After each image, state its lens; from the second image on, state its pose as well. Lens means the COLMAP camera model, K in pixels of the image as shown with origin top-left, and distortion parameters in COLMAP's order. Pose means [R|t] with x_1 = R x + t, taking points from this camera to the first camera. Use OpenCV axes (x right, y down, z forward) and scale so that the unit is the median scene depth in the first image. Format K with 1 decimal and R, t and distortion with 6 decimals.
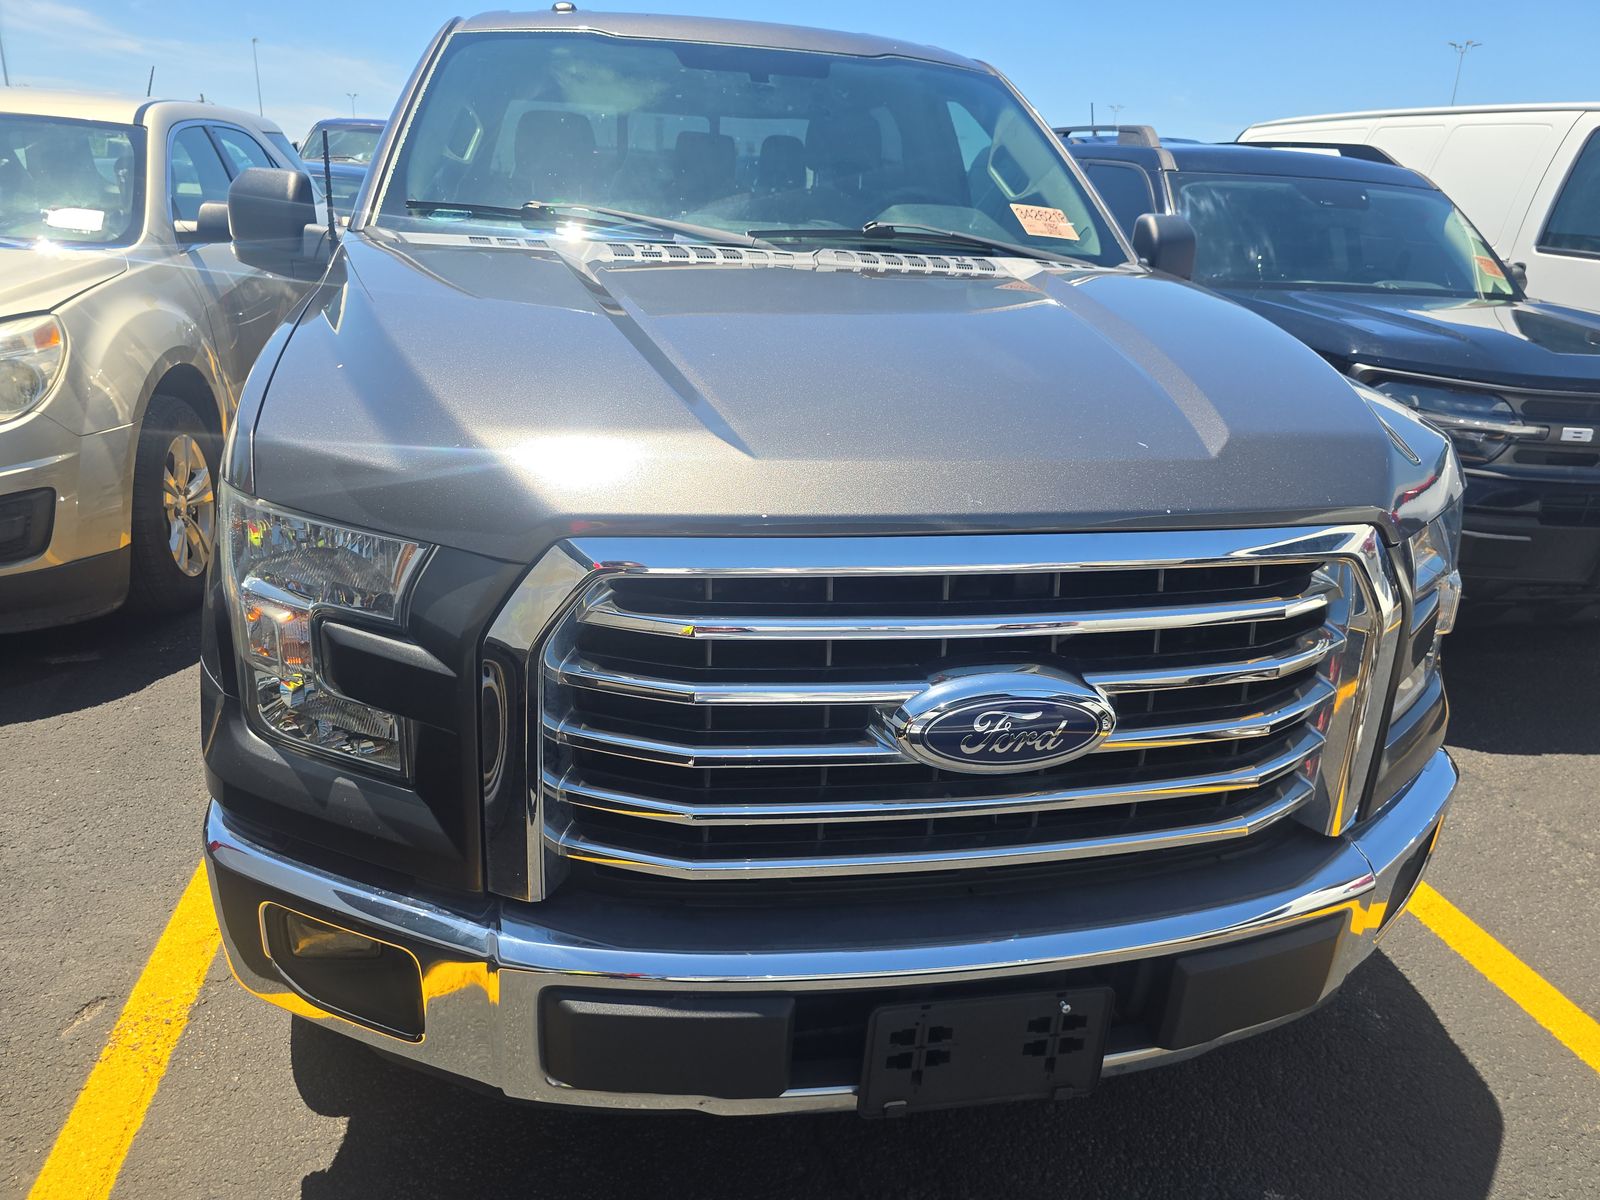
lens RADIAL K [[1082.1, 0, 800.3], [0, 1082.1, 601.3], [0, 0, 1]] dist [0.028275, -0.030837]
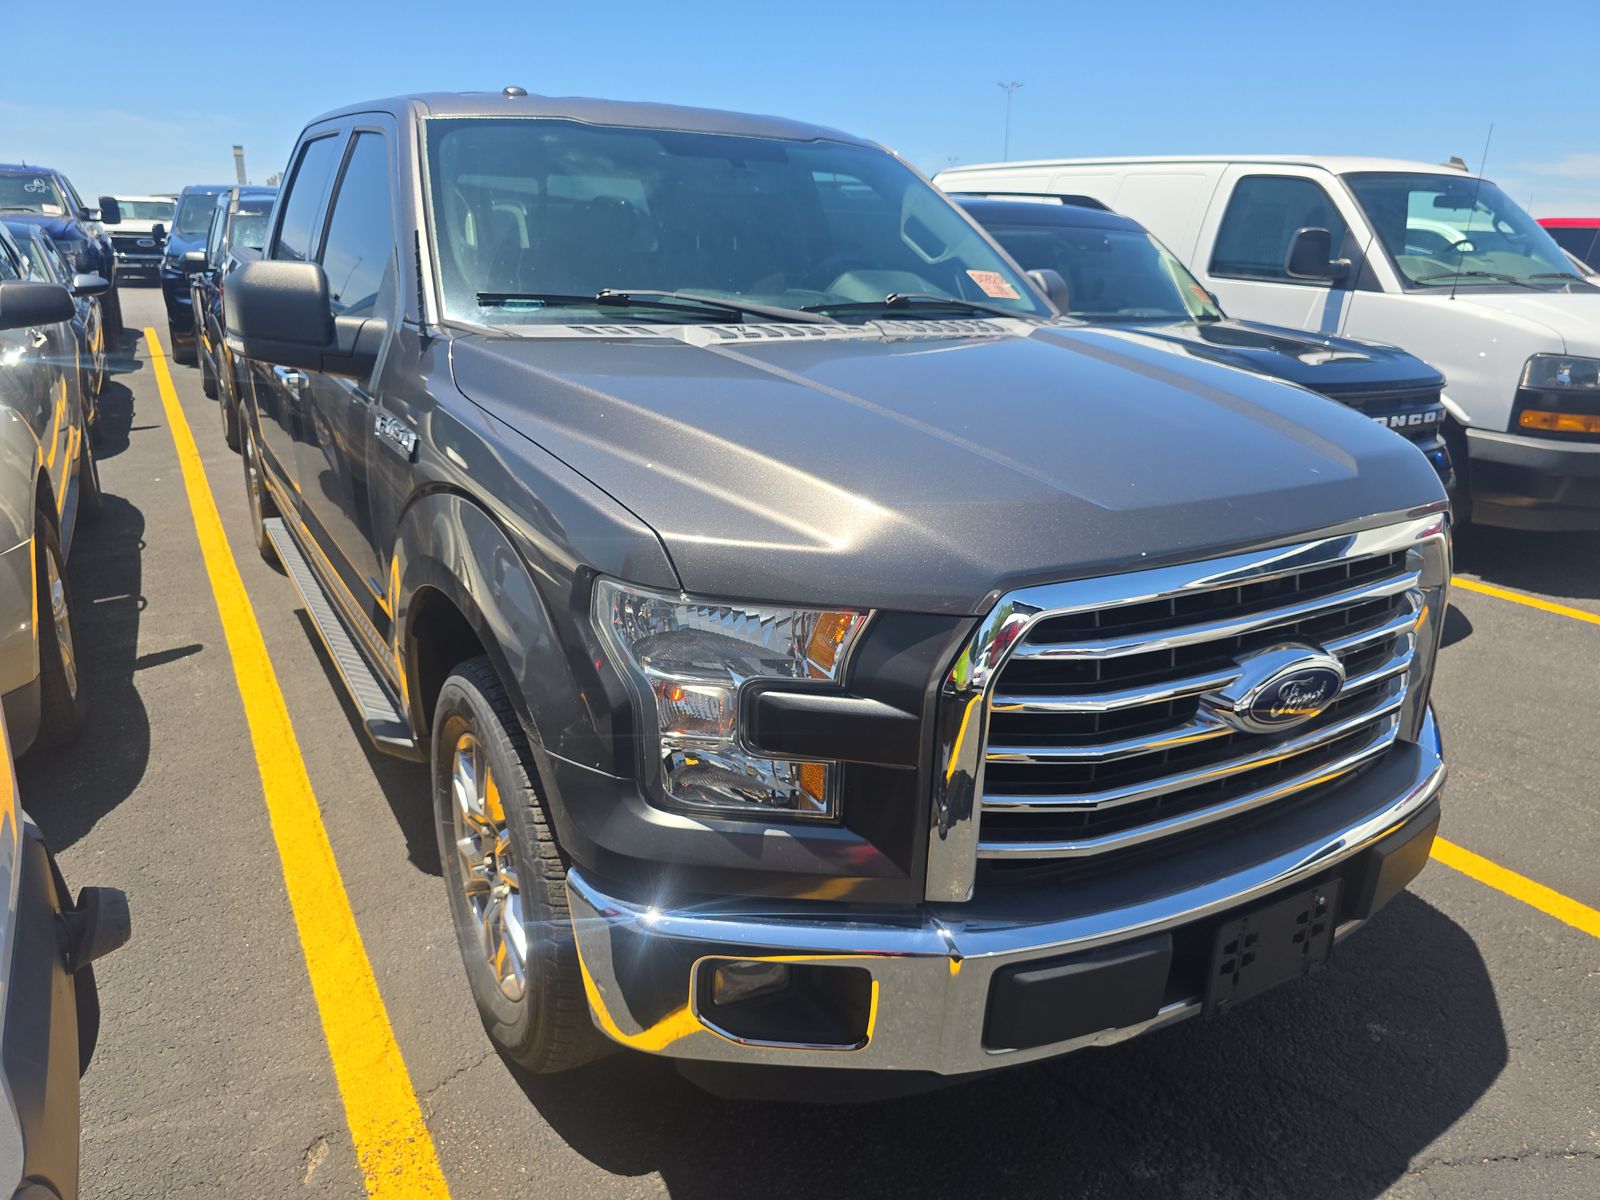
lens RADIAL K [[1082.1, 0, 794.6], [0, 1082.1, 599.1], [0, 0, 1]] dist [0.028275, -0.030837]
pose [[0.945136, -0.125481, 0.301617, -0.468938], [0.132736, 0.991145, -0.003594, -0.044099], [-0.298496, 0.043432, 0.953422, -0.053677]]
